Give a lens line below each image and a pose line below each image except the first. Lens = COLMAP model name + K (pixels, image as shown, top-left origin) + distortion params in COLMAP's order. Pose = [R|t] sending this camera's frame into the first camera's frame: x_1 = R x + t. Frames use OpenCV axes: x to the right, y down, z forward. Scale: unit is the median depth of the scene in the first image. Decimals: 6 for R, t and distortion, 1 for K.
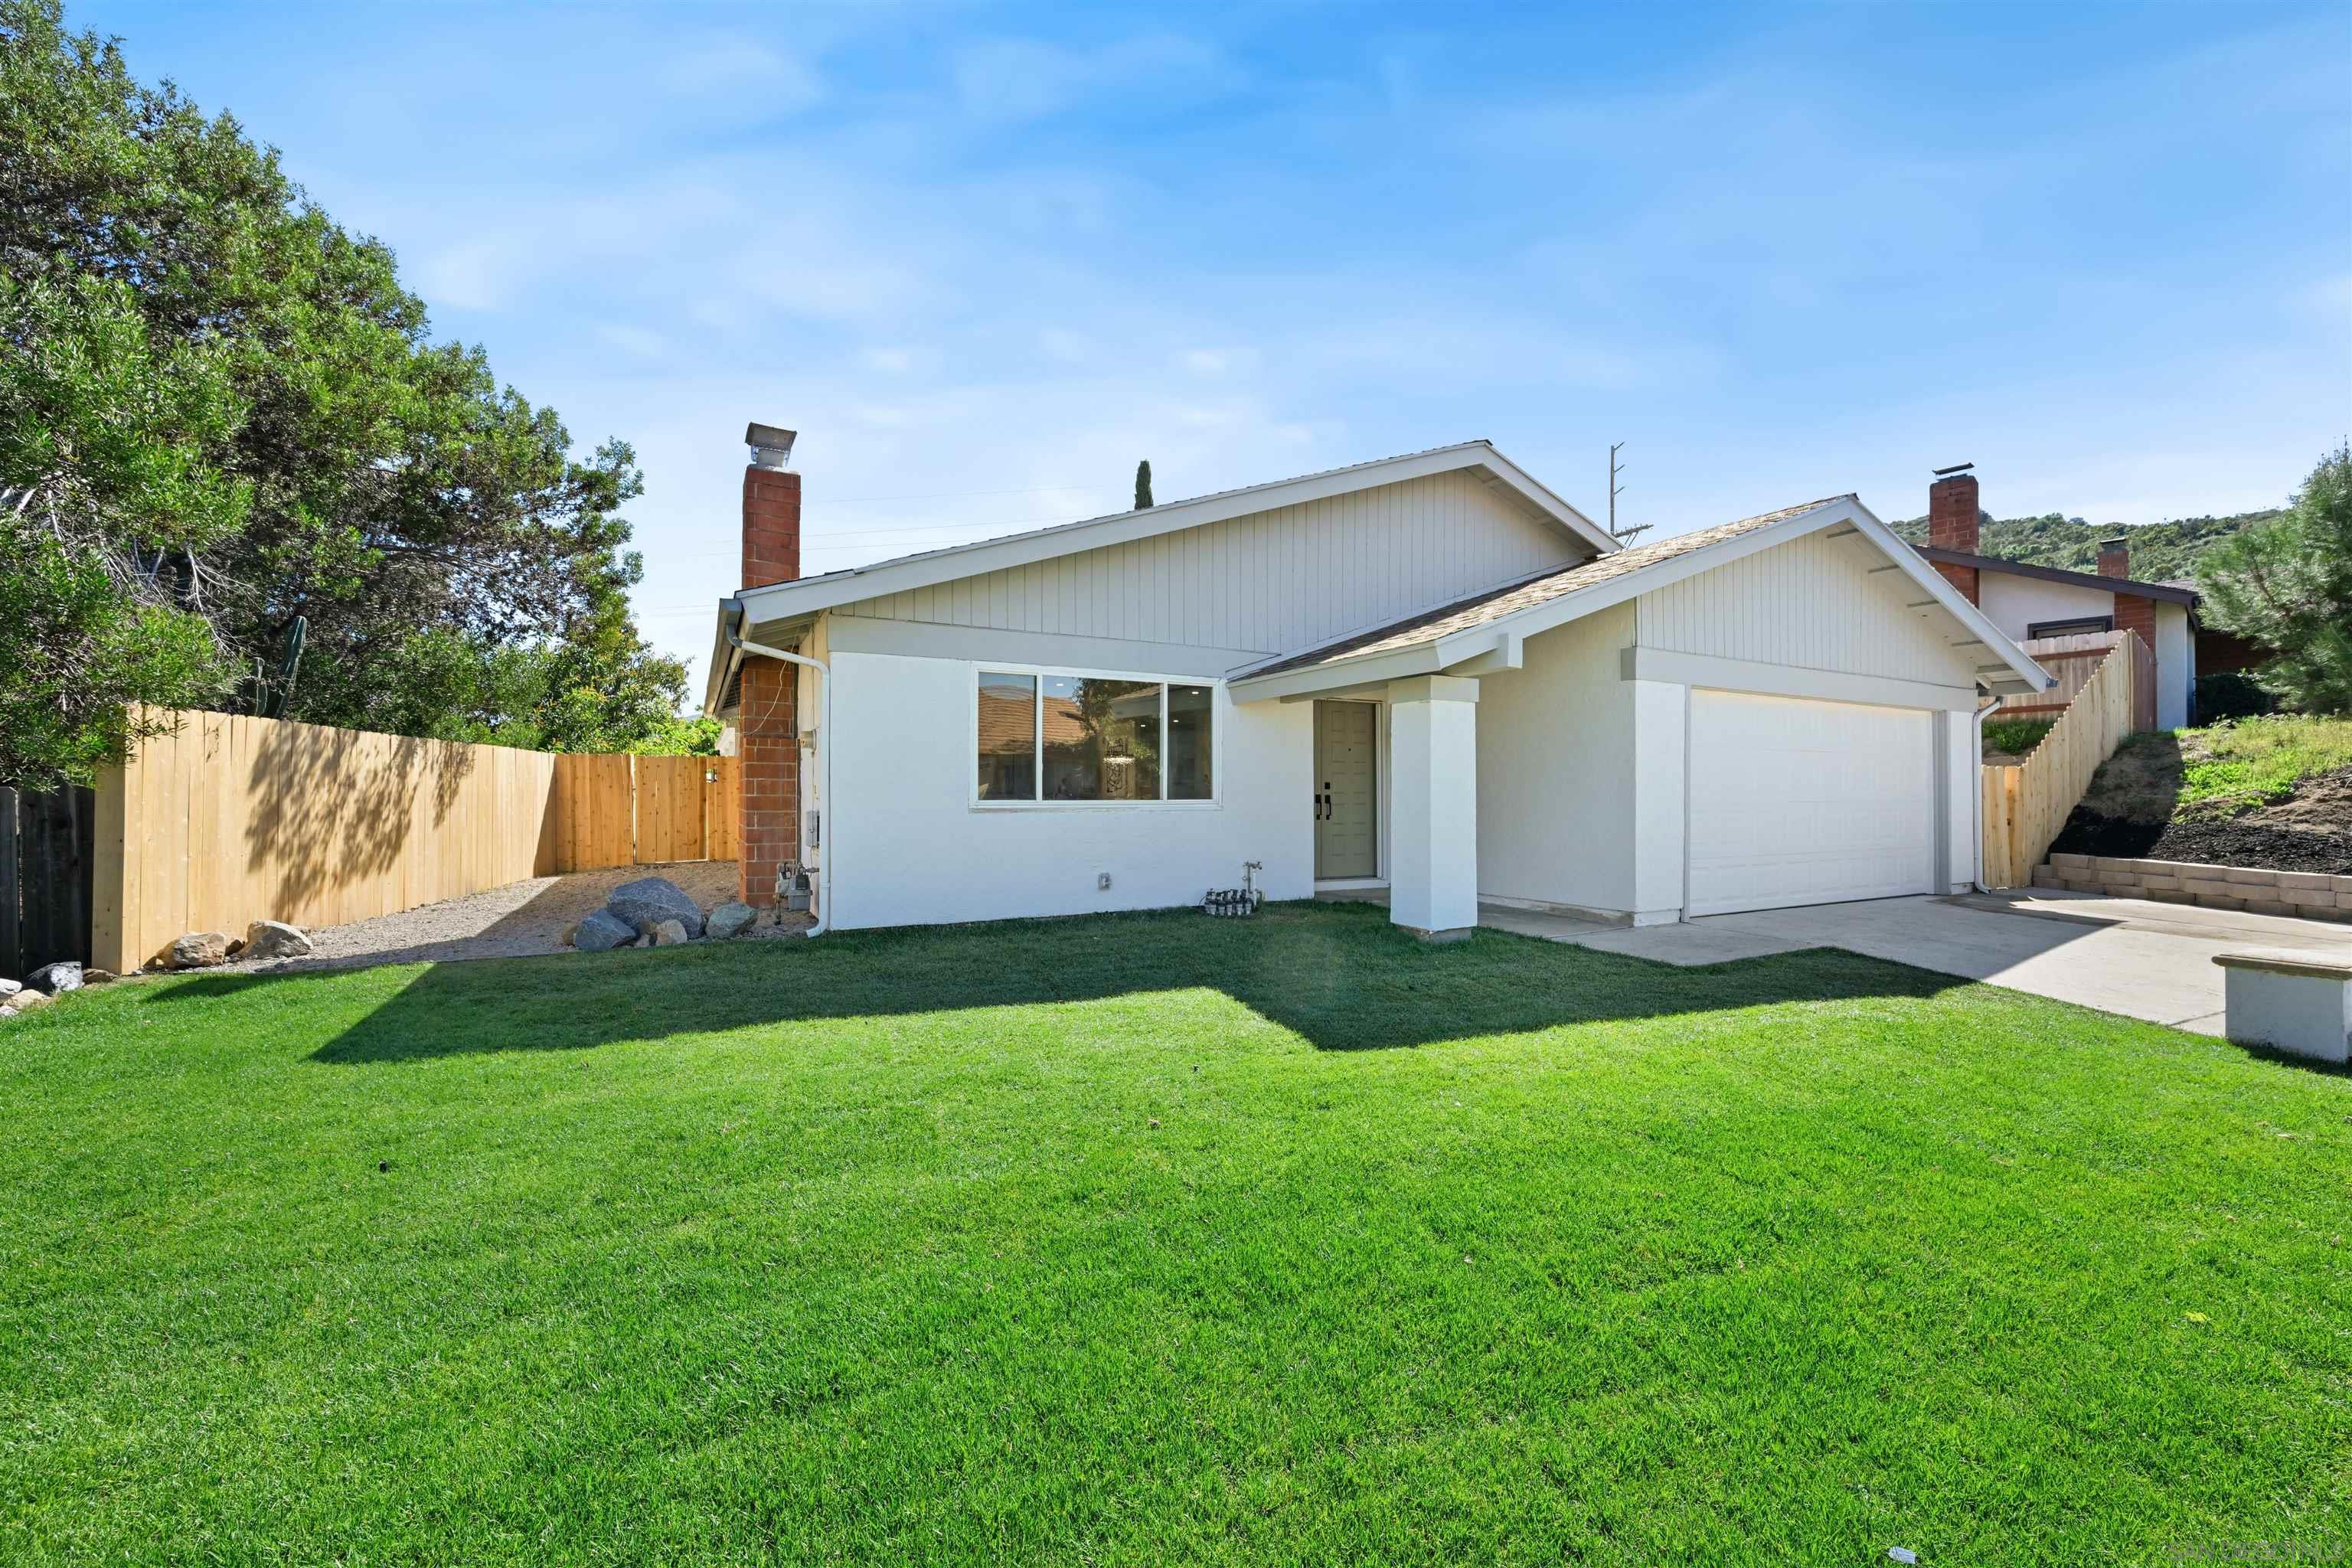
lens RADIAL K [[912.1, 0, 1186.9], [0, 912.1, 786.2], [0, 0, 1]] dist [-0.001918, 0.000733]
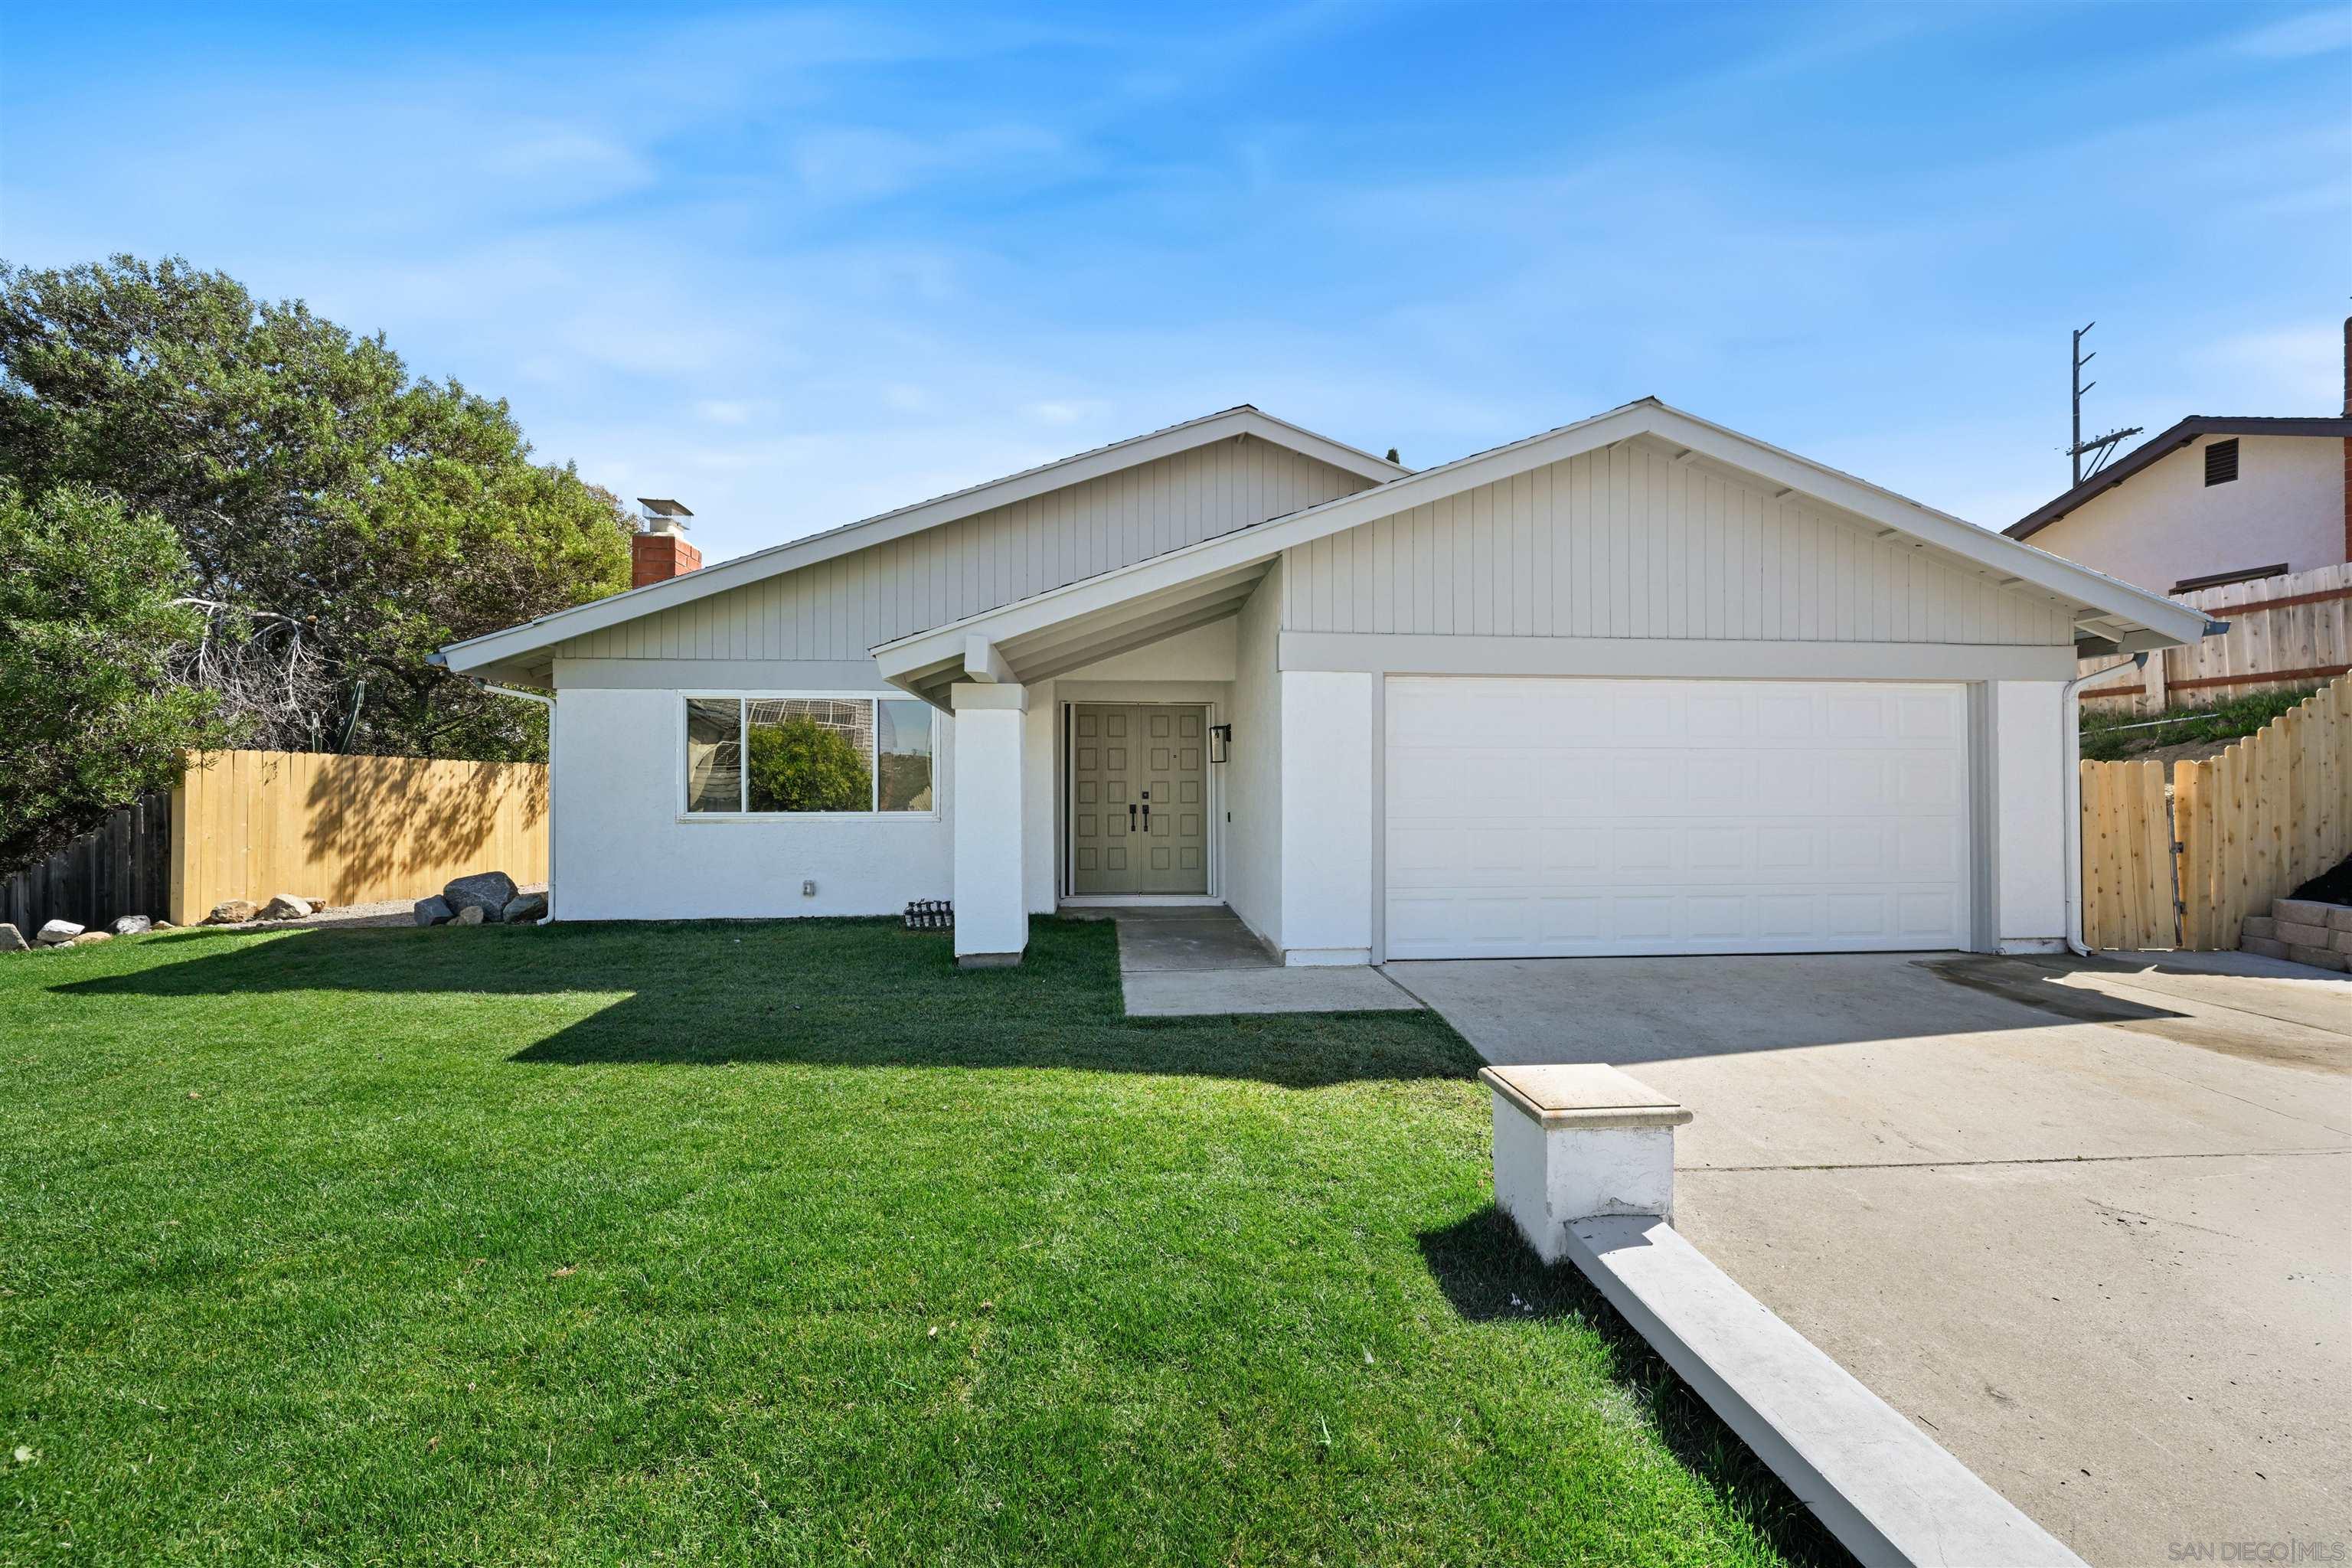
lens RADIAL K [[912.1, 0, 1177.9], [0, 912.1, 795.5], [0, 0, 1]] dist [-0.001918, 0.000733]
pose [[0.919002, -0.004420, -0.394229, 0.665670], [0.006946, 0.999963, 0.004982, -0.006900], [0.394192, -0.007316, 0.918999, 0.173885]]
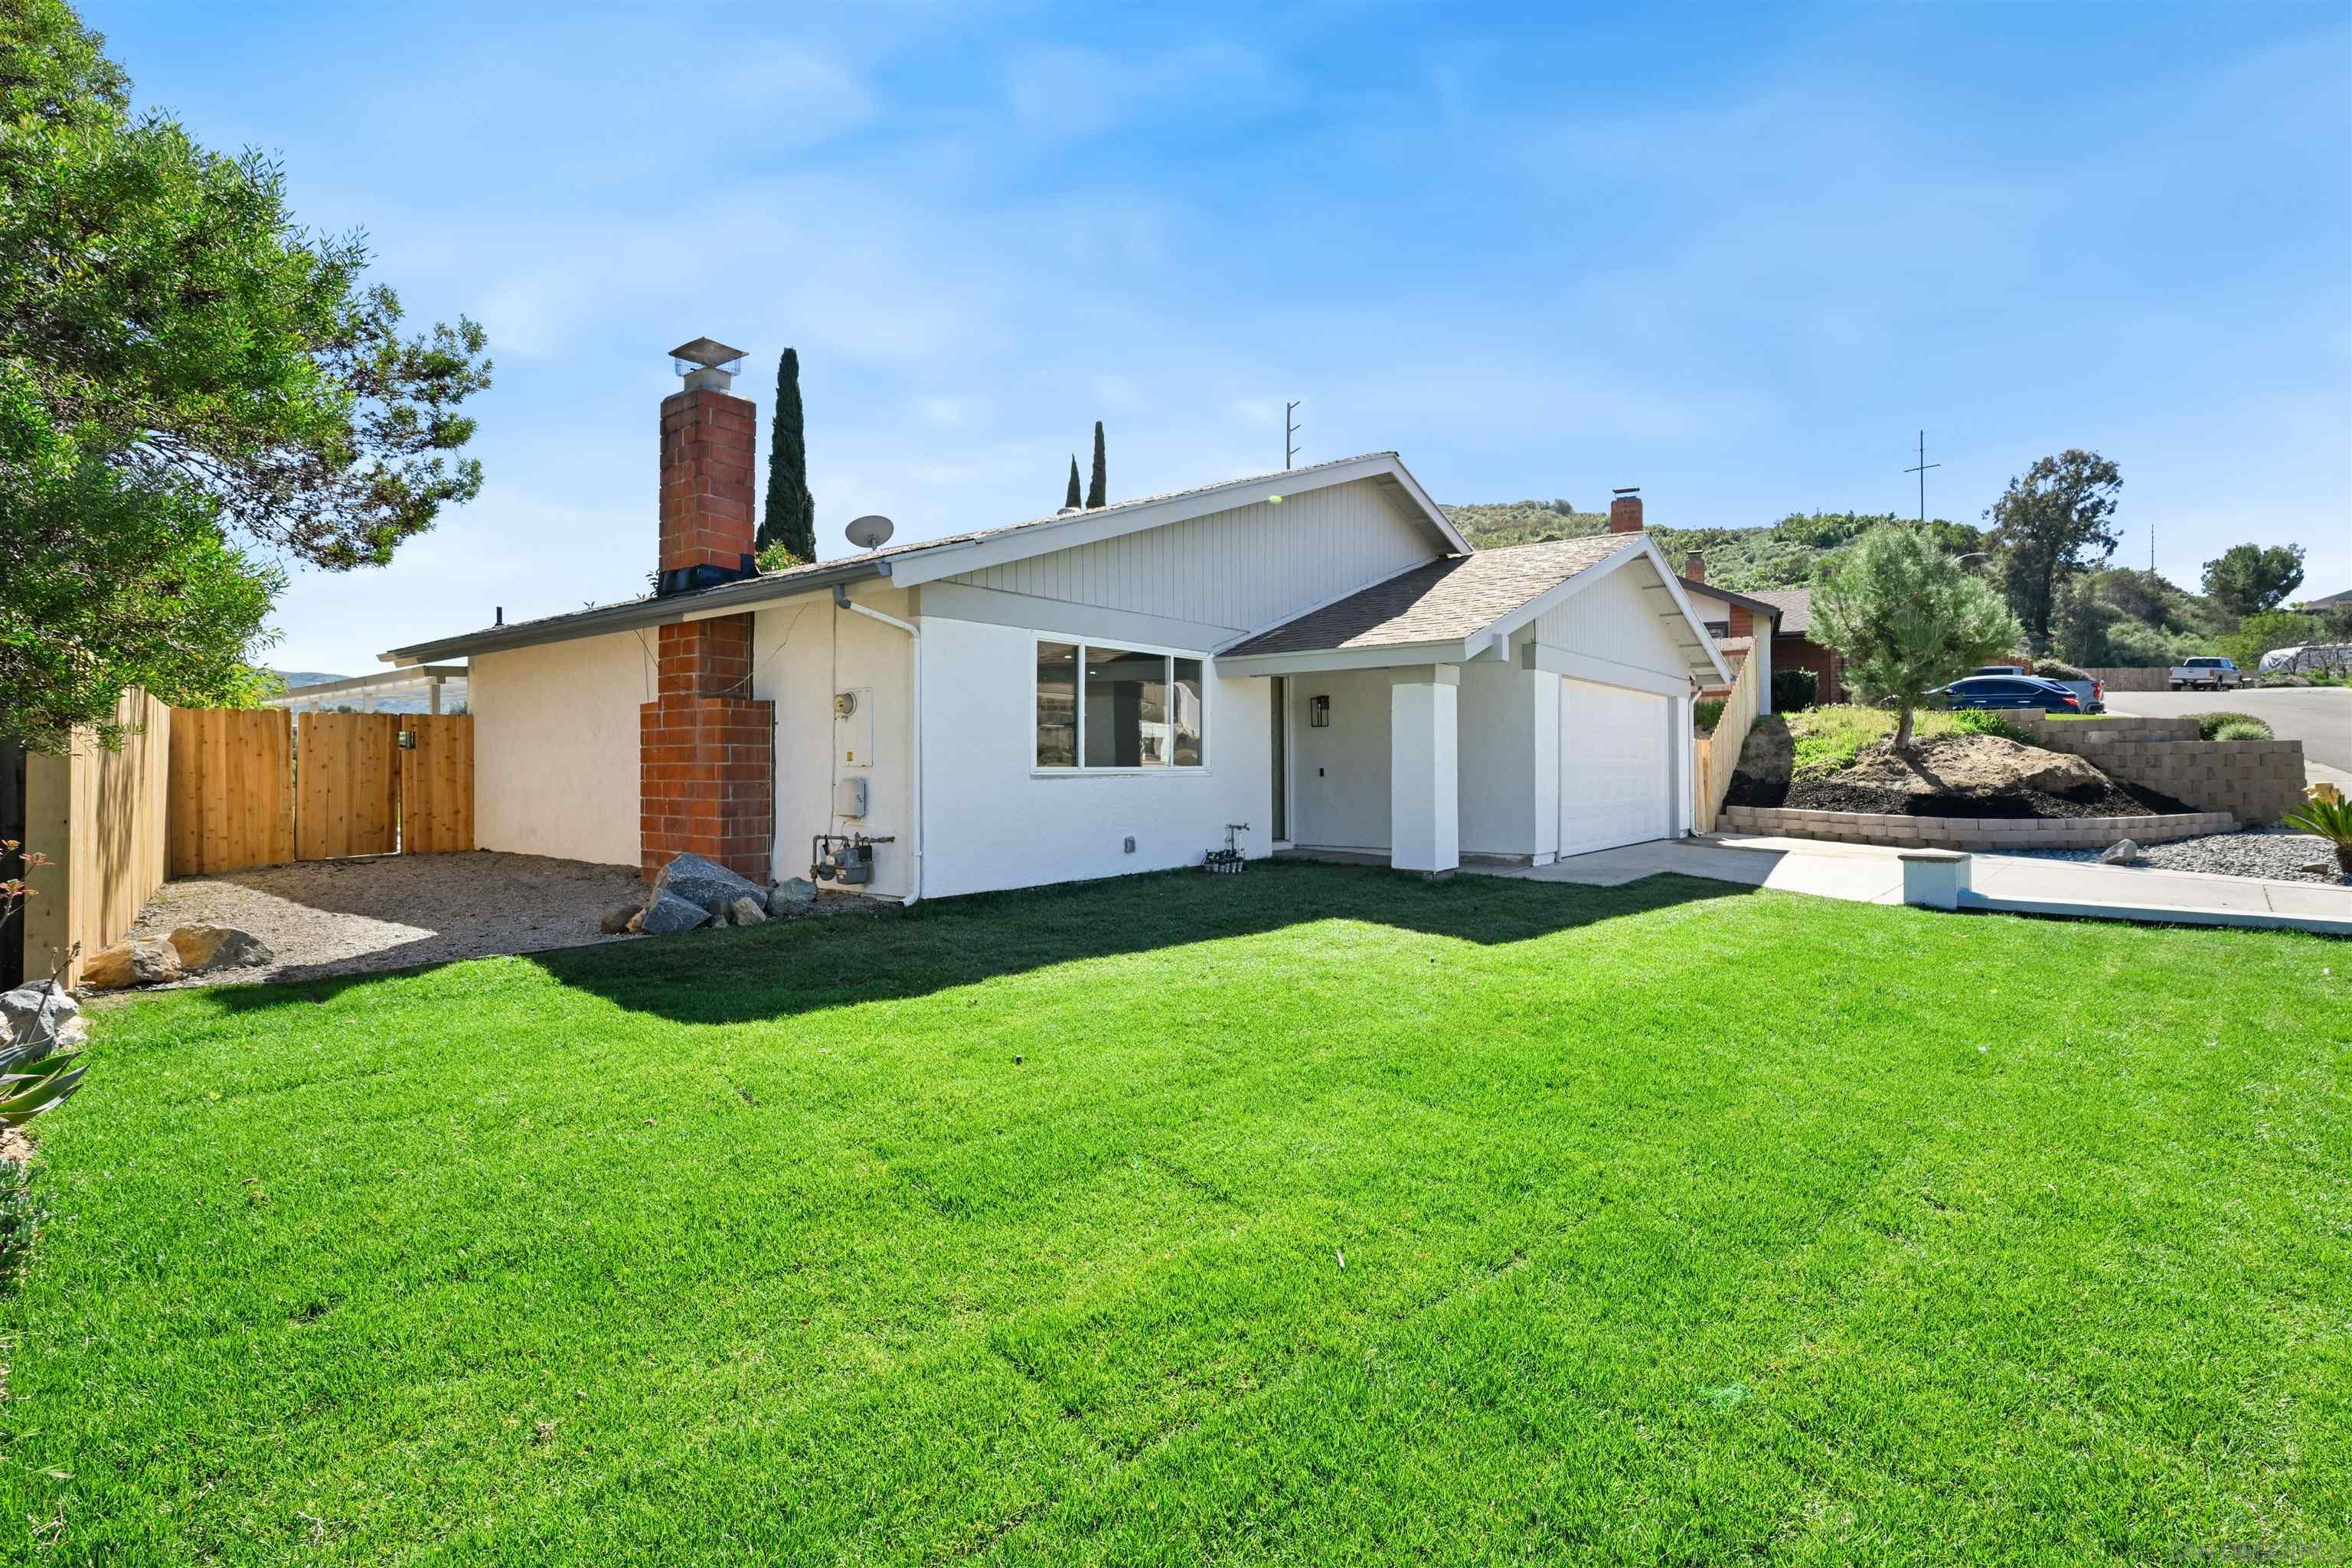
lens RADIAL K [[1104.2, 0, 1238.2], [0, 1104.2, 750.1], [0, 0, 1]] dist [0.001945, -0.000198]
pose [[0.903802, 0.002790, 0.427942, -0.474795], [0.000072, 0.999978, -0.006670, 0.004159], [-0.427951, 0.006059, 0.903782, -0.179920]]
